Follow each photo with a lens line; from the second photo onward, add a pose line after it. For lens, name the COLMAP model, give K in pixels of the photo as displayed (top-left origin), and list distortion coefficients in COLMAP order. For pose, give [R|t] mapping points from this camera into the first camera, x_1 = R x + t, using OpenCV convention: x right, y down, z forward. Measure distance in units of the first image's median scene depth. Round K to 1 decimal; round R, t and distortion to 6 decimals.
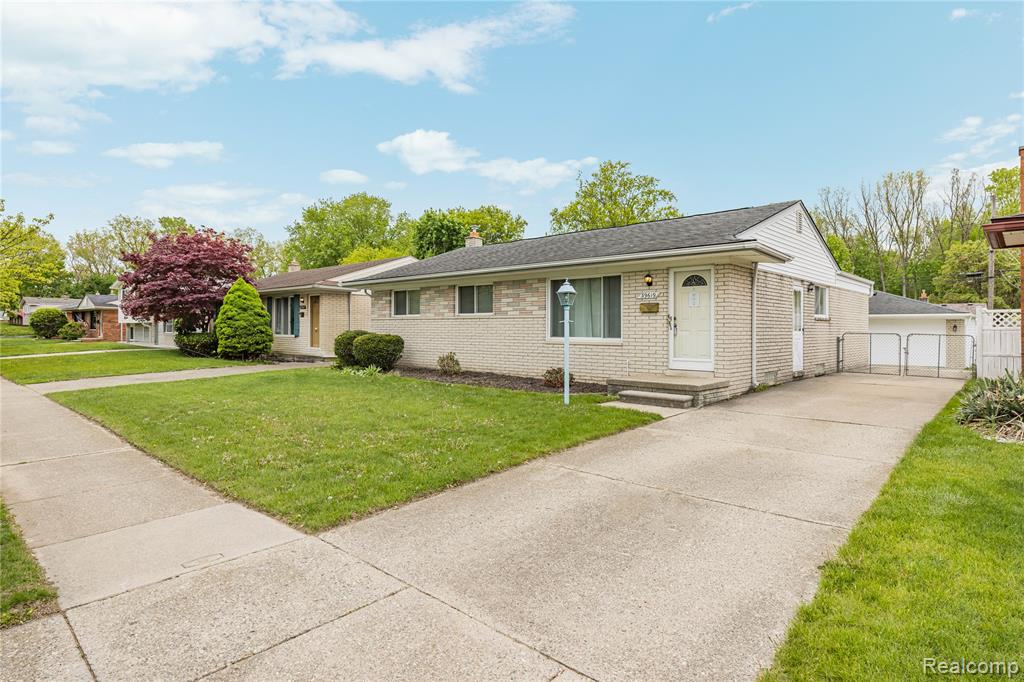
lens RADIAL K [[561.3, 0, 509.9], [0, 561.3, 331.7], [0, 0, 1]] dist [0.002498, -0.000213]
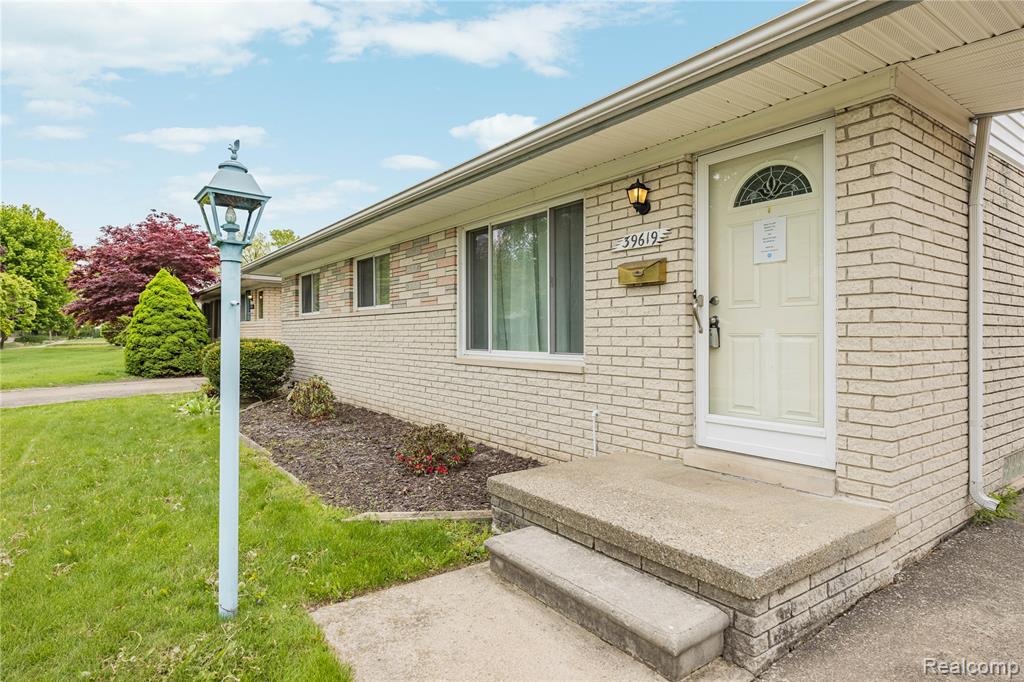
lens RADIAL K [[566.4, 0, 512.0], [0, 566.4, 341.0], [0, 0, 1]] dist [0.025525, 0.000237]
pose [[0.983017, -0.004790, -0.183452, 0.163883], [0.006463, 0.999943, 0.008519, -0.001700], [0.183400, -0.009560, 0.982992, 0.437822]]
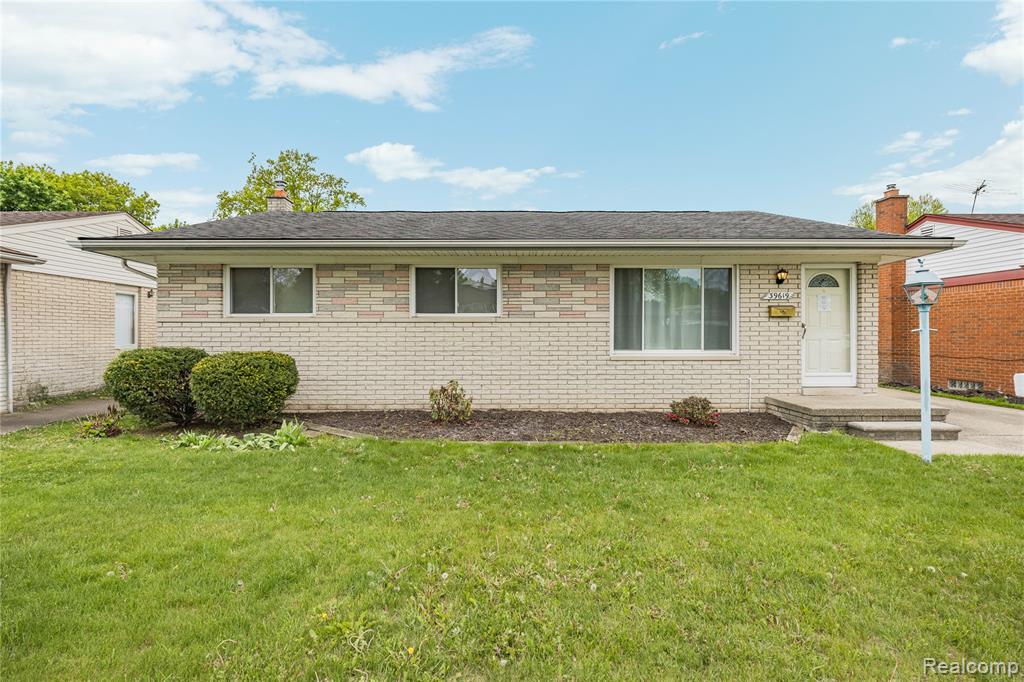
lens RADIAL K [[505.2, 0, 513.4], [0, 505.2, 326.1], [0, 0, 1]] dist [0.002630, -0.001125]
pose [[0.734653, 0.007357, 0.678403, -0.361623], [0.006184, 0.999827, -0.017539, -0.008305], [-0.678414, 0.017080, 0.734481, 0.517001]]
